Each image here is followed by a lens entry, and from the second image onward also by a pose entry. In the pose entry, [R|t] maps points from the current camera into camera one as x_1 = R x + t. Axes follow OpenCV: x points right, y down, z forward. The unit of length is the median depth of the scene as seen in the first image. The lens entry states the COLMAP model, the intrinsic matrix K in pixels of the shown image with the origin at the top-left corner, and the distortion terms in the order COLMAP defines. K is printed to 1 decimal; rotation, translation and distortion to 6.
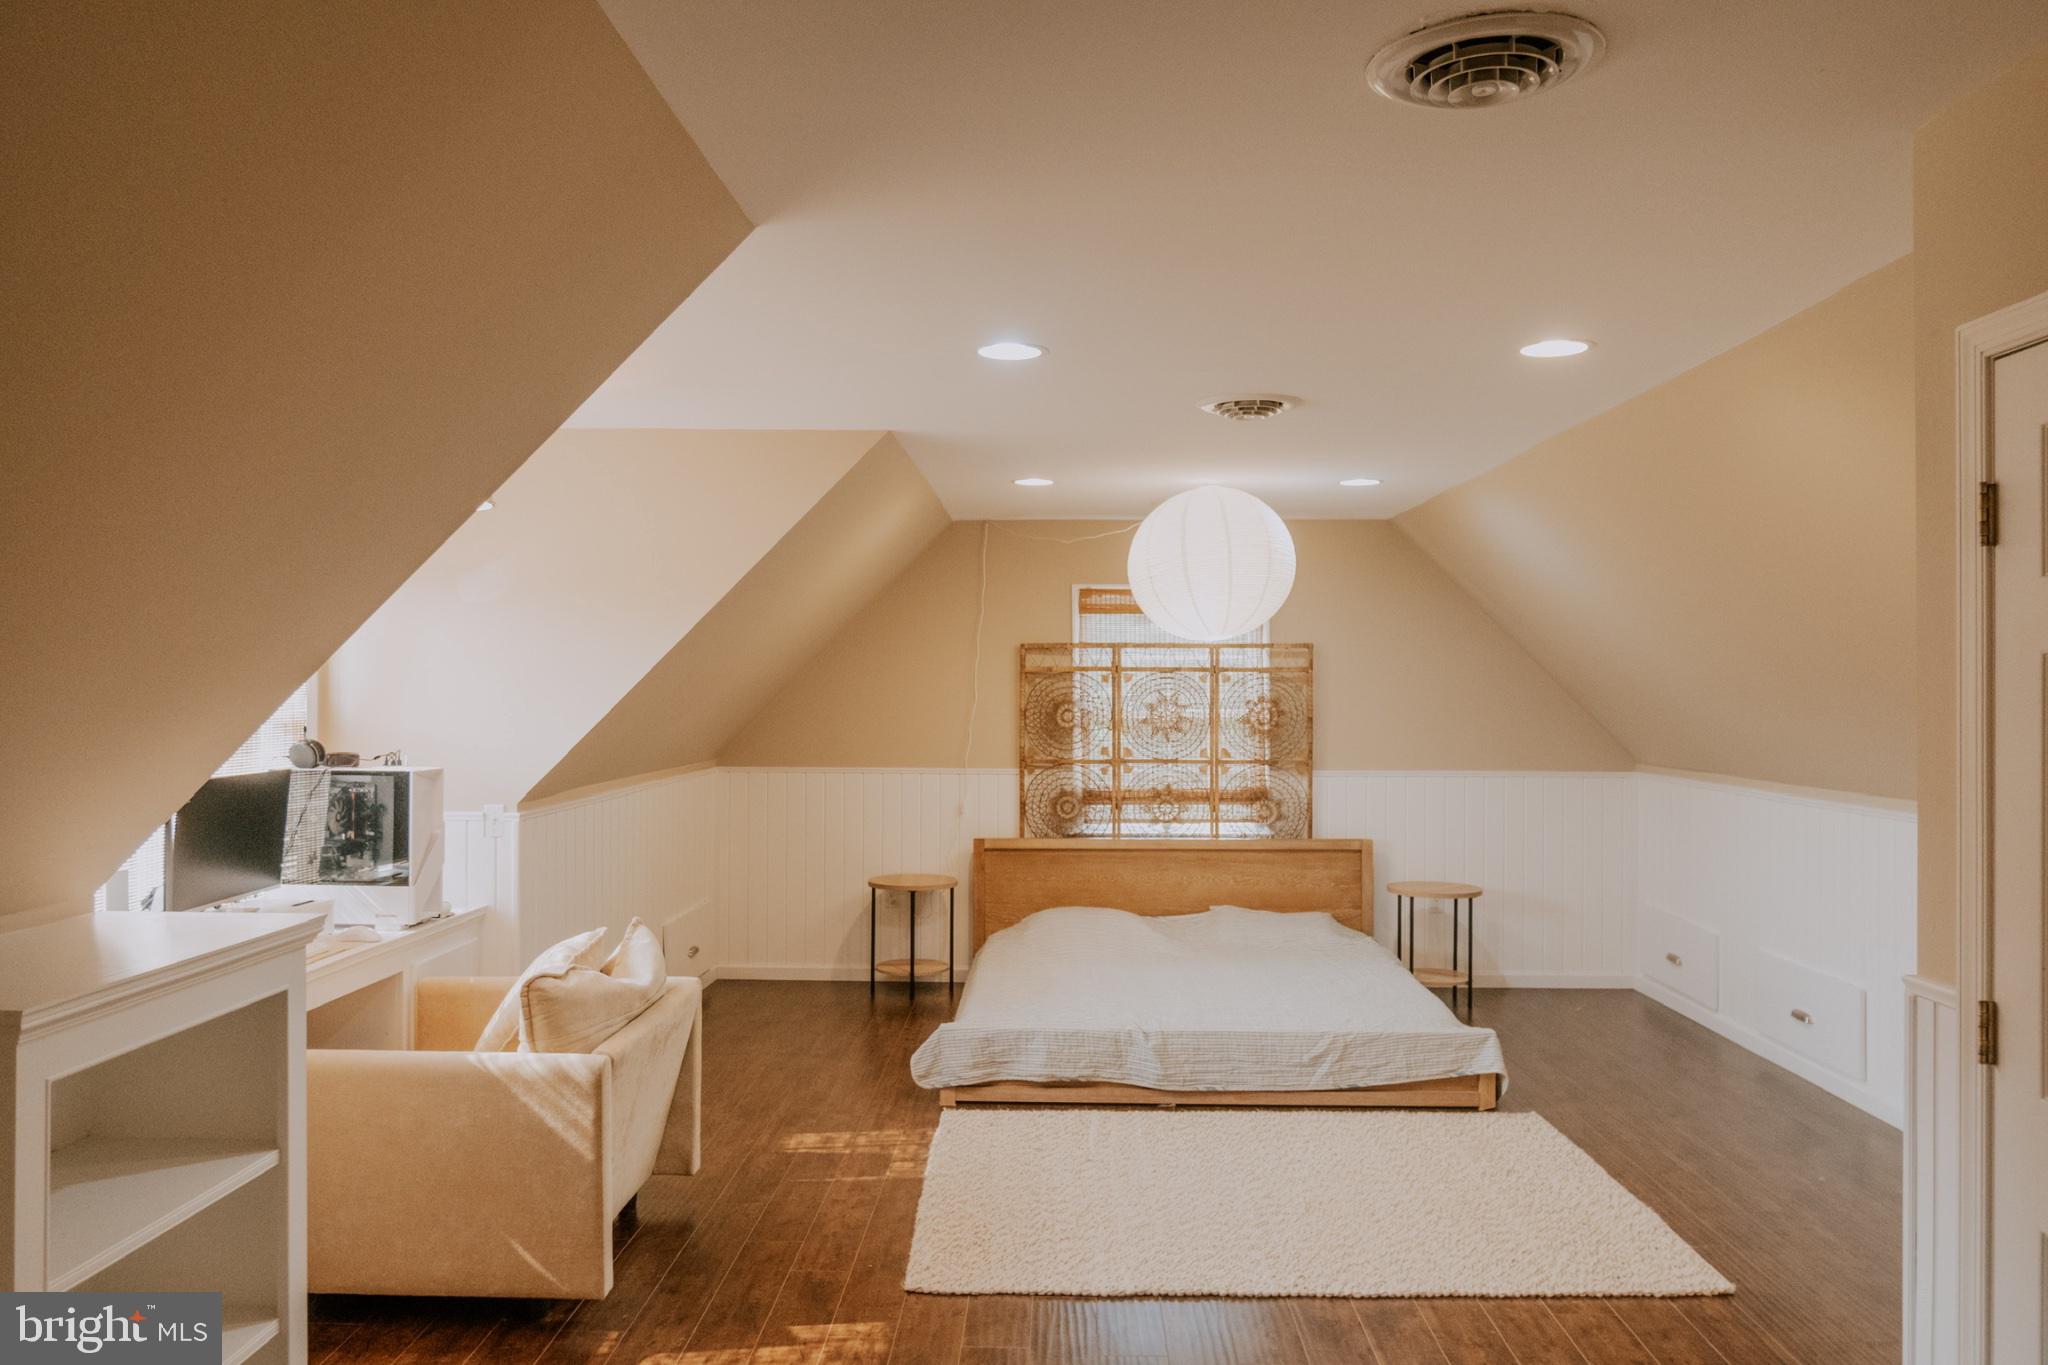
lens RADIAL K [[1447.0, 0, 1025.5], [0, 1447.0, 682.5], [0, 0, 1]] dist [-0.004323, -0.006759]
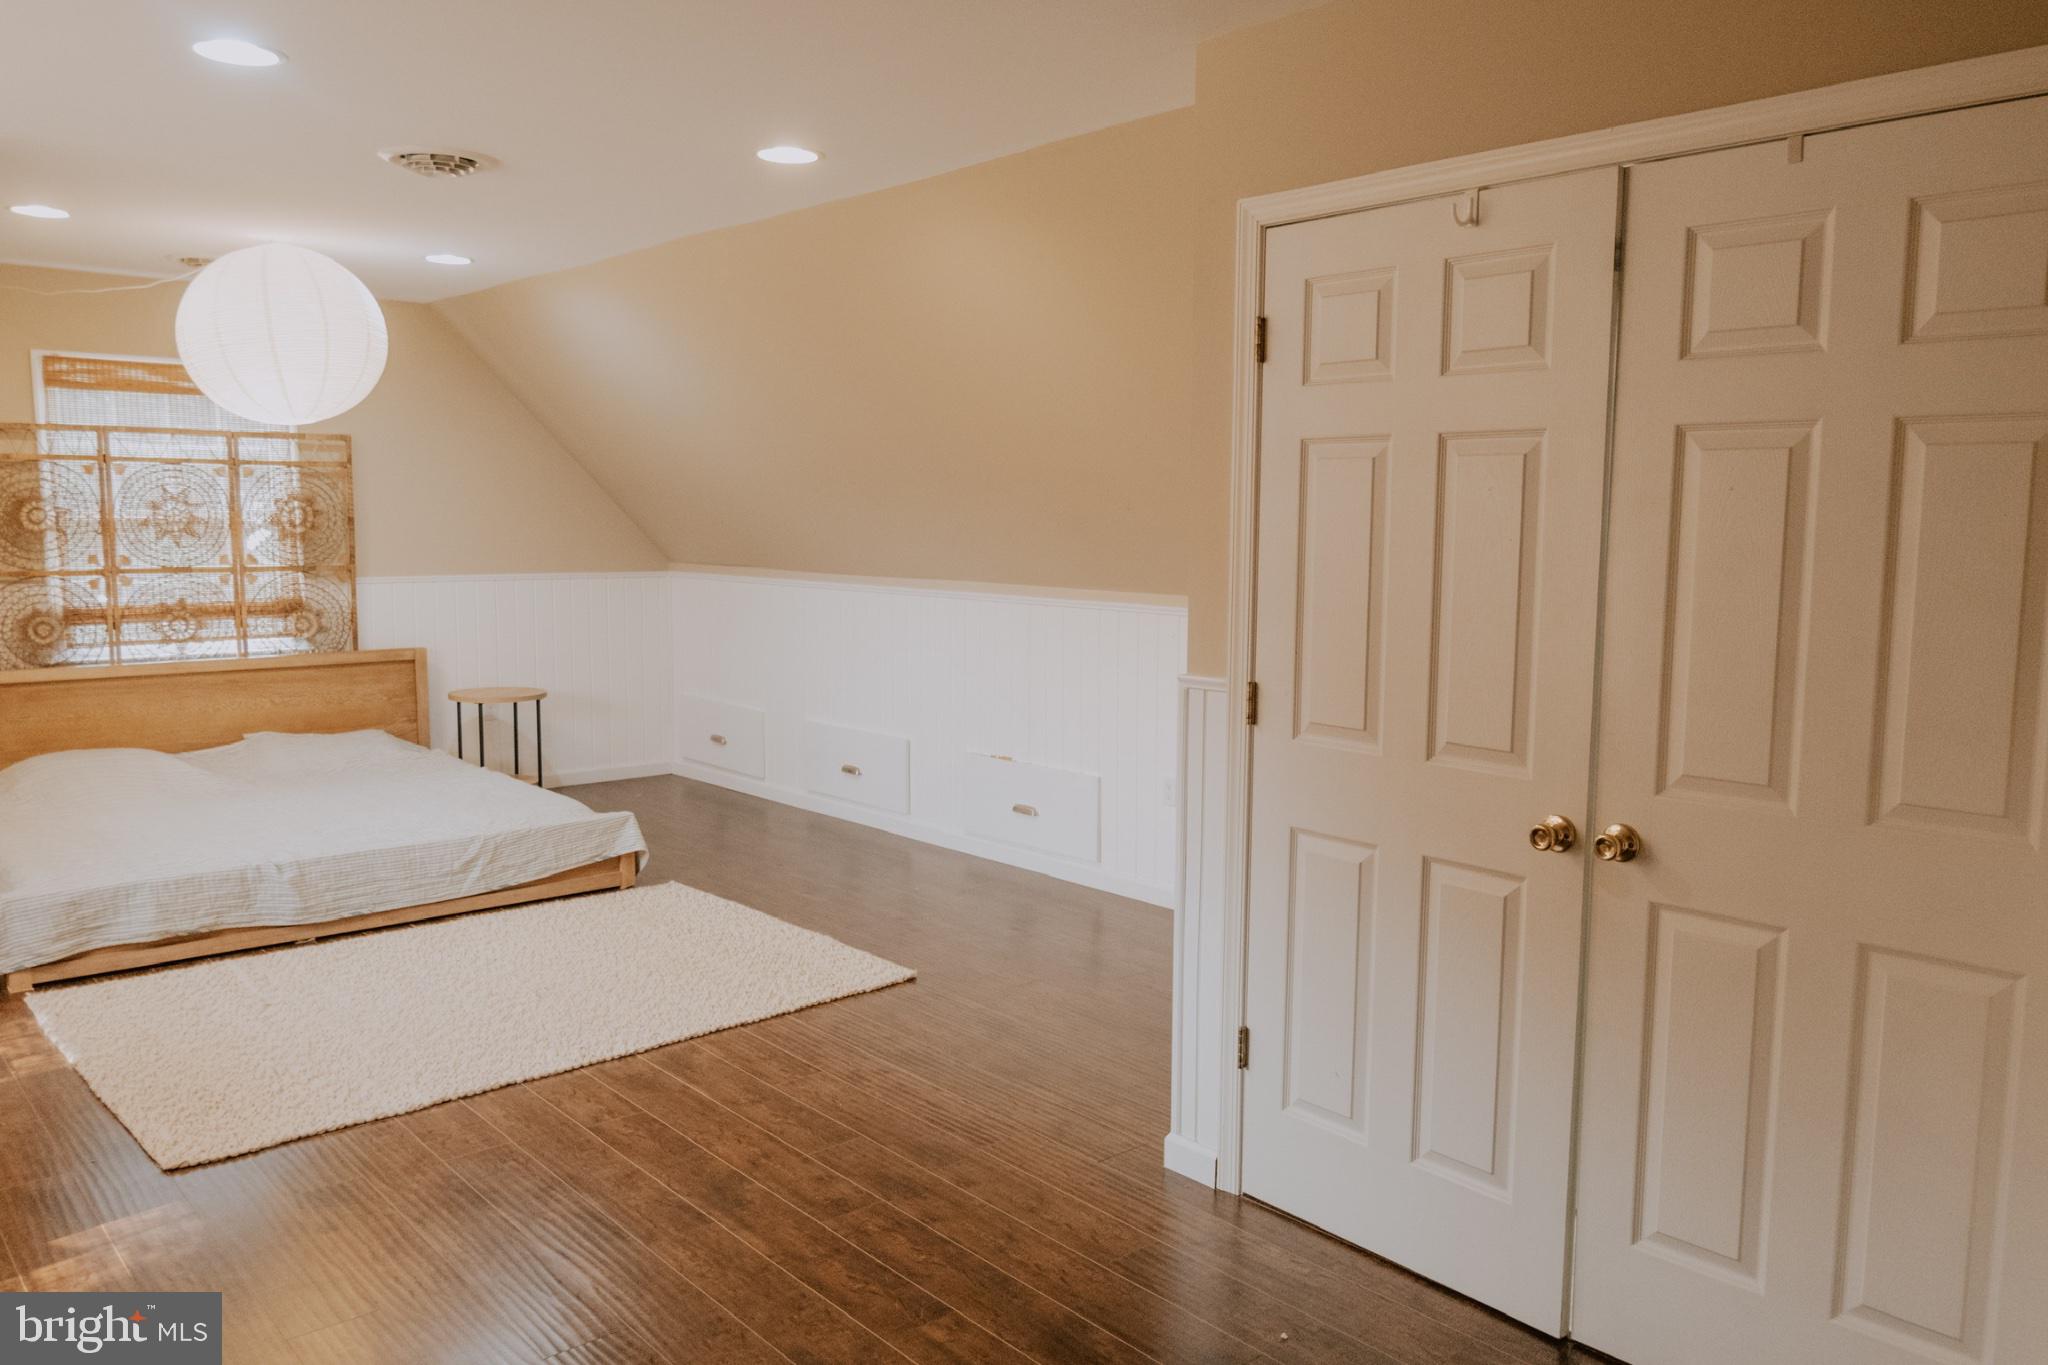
lens RADIAL K [[1517.0, 0, 1024.1], [0, 1517.0, 680.7], [0, 0, 1]] dist [-0.004138, -0.003140]
pose [[0.728646, -0.071950, 0.681101, -0.149957], [-0.008695, 0.993415, 0.114244, 0.013255], [-0.684836, -0.089166, 0.723222, 0.015051]]
